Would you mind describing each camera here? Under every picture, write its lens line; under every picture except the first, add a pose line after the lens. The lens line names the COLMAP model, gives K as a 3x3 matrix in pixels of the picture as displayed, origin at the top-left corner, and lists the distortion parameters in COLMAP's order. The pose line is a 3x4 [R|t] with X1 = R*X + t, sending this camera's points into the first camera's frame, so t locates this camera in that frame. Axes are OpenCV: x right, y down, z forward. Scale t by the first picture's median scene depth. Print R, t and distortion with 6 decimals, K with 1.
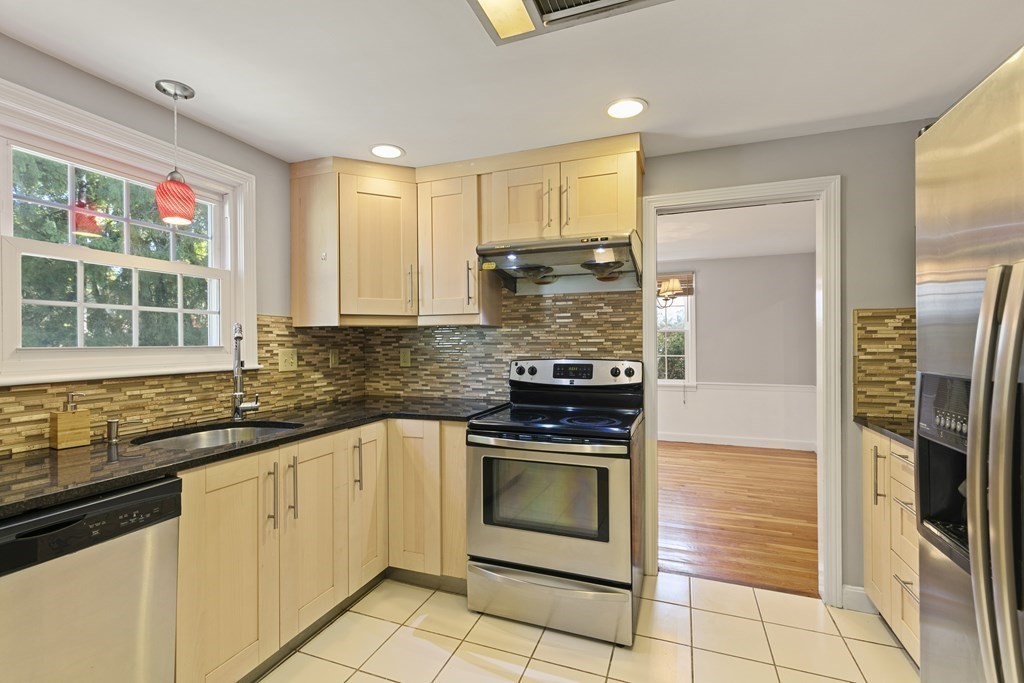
lens RADIAL K [[456.9, 0, 507.9], [0, 456.9, 343.8], [0, 0, 1]] dist [0.003815, -0.000271]
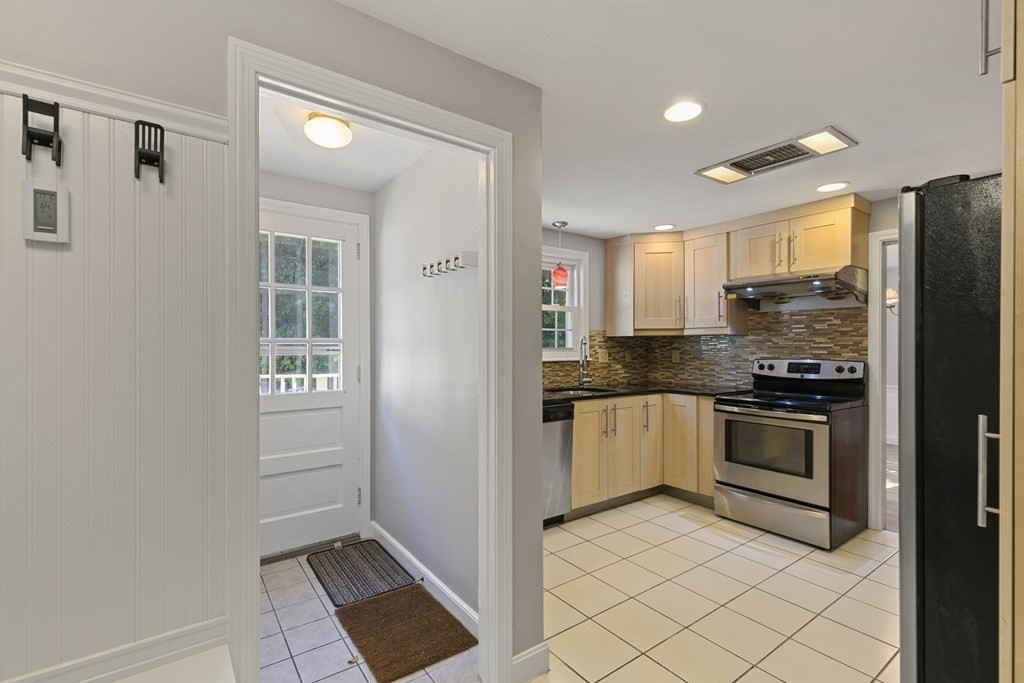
lens RADIAL K [[459.8, 0, 507.9], [0, 459.8, 346.6], [0, 0, 1]] dist [0.002232, -0.000039]
pose [[0.835689, 0.005674, -0.549174, 0.169595], [-0.005969, 0.999981, 0.001248, -0.000081], [0.549171, 0.002235, 0.835707, -0.662335]]
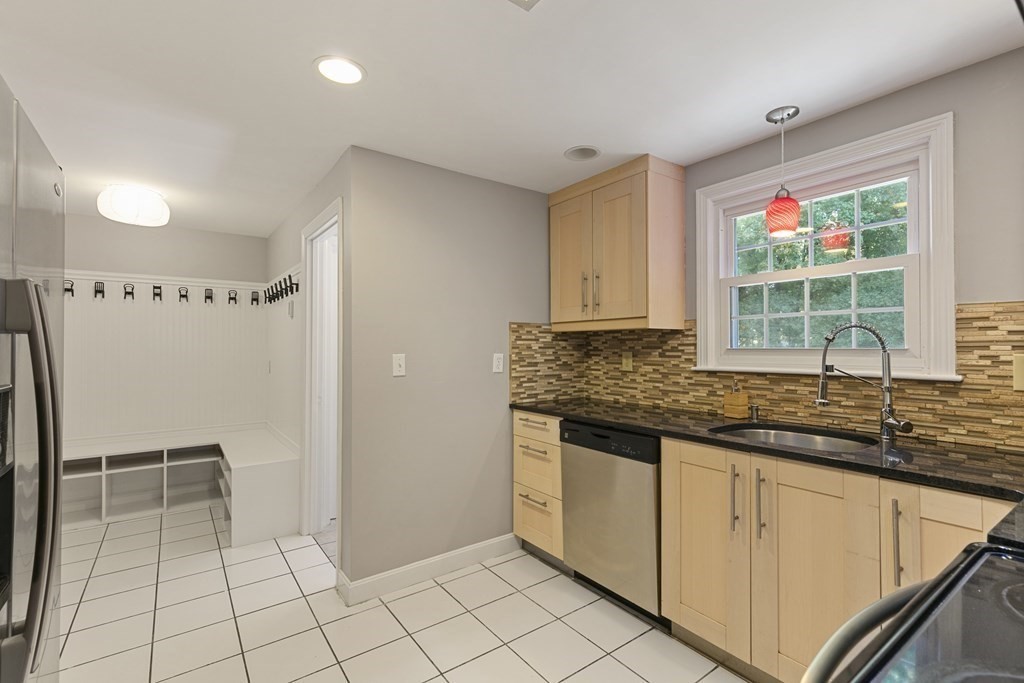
lens RADIAL K [[456.9, 0, 507.9], [0, 456.9, 343.8], [0, 0, 1]] dist [0.003815, -0.000271]
pose [[-0.544342, 0.000913, -0.838863, 0.421388], [0.002024, 0.999998, -0.000224, -0.004112], [0.838861, -0.001820, -0.544342, 0.794813]]
